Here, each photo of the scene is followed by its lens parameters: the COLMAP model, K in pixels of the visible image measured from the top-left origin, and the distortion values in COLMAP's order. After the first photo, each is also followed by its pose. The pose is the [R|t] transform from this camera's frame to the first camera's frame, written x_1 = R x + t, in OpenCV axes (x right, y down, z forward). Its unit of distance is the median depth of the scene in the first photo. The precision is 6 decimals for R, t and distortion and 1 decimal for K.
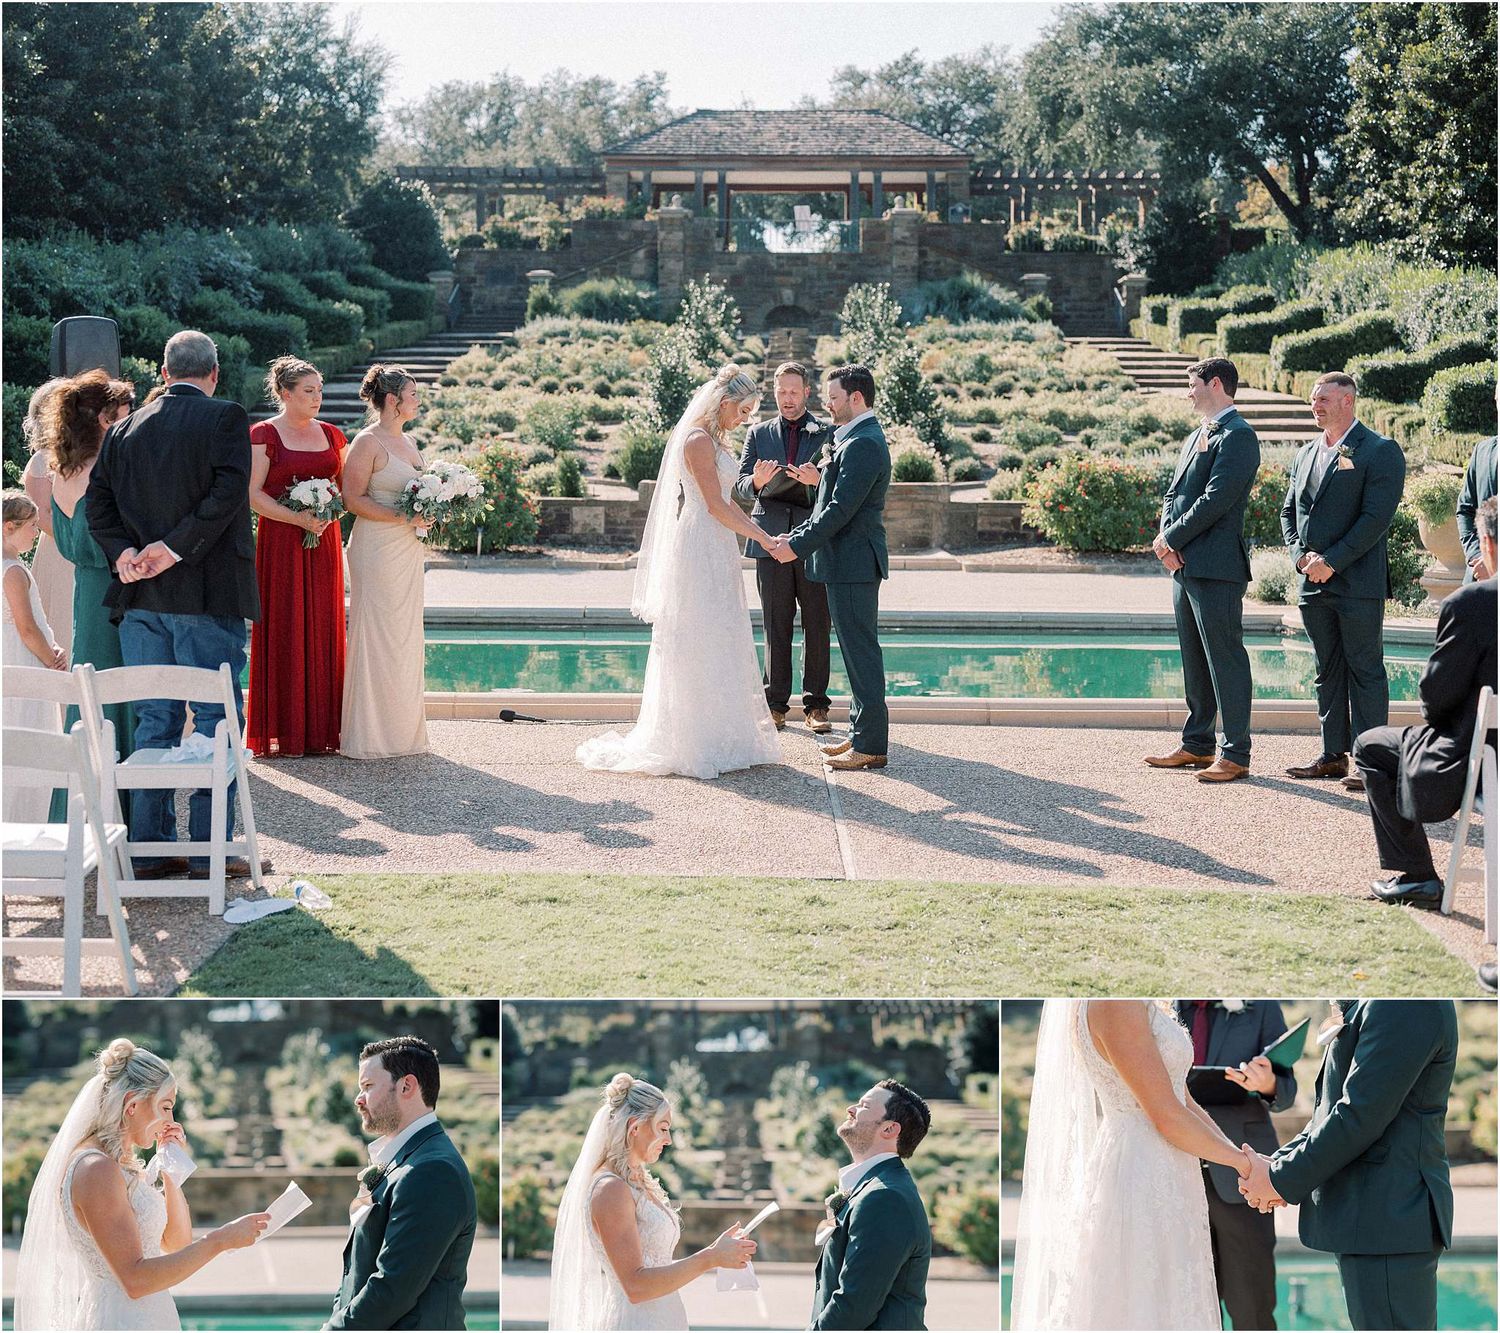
lens RADIAL K [[3225.7, 0, 750.0], [0, 3225.7, 666.5], [0, 0, 1]] dist [-0.030718, 0.033402]
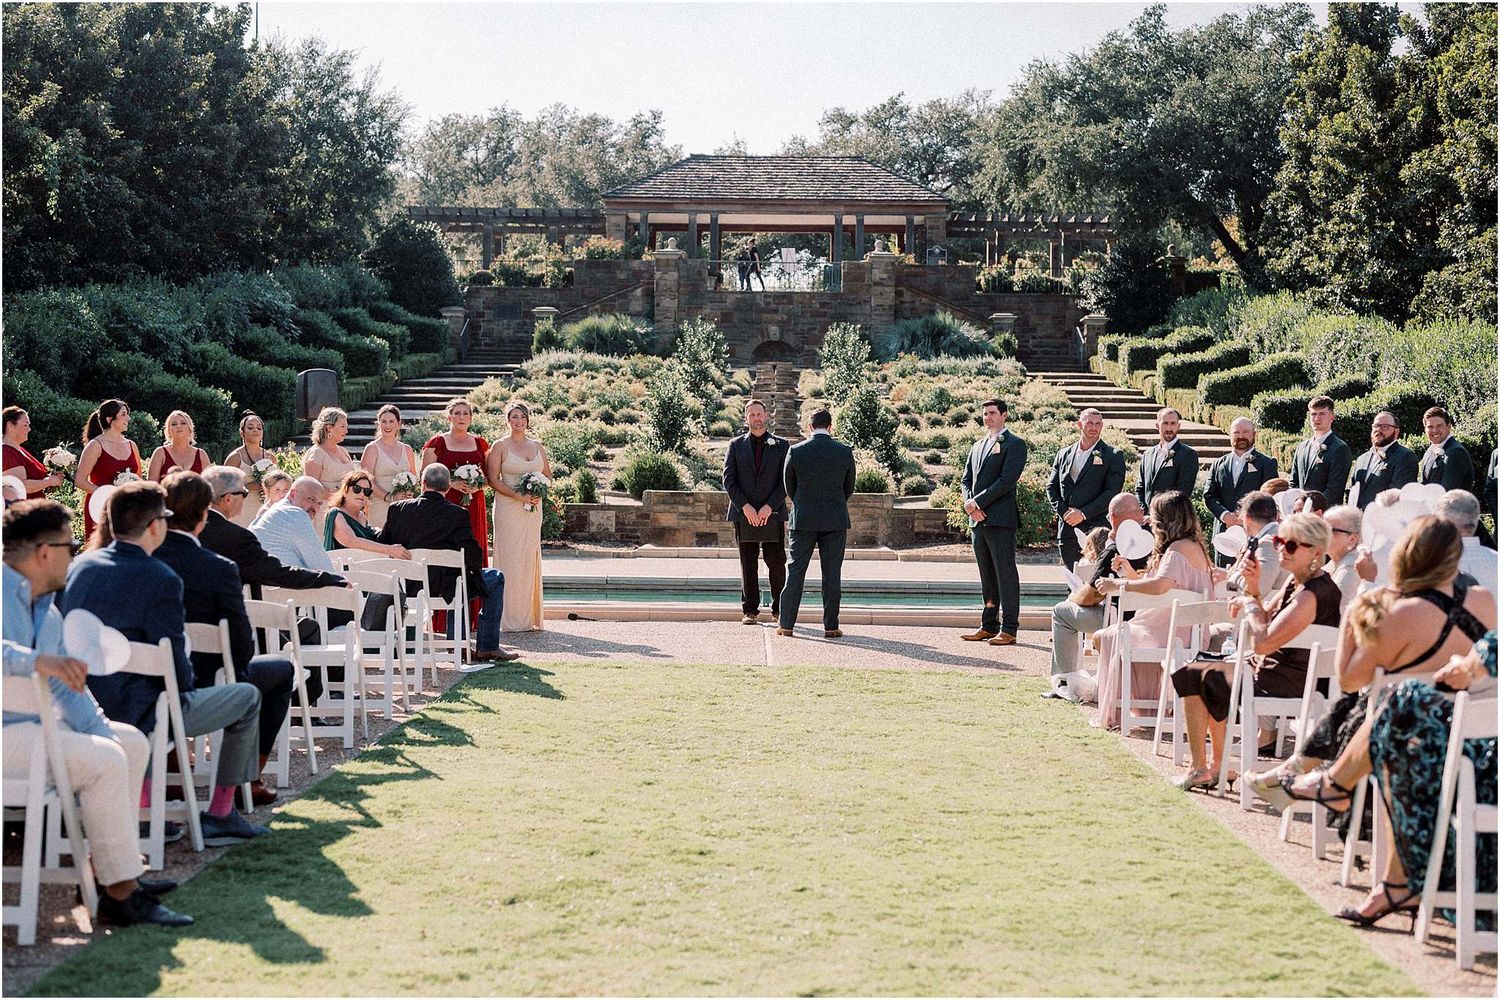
lens RADIAL K [[2102.2, 0, 750.0], [0, 2102.2, 500.0], [0, 0, 1]] dist [-0.012425, -0.016246]
pose [[0.999912, 0.005928, 0.011832, -0.004293], [-0.005377, 0.998924, -0.046068, -0.025570], [-0.012093, 0.046001, 0.998868, 0.292308]]
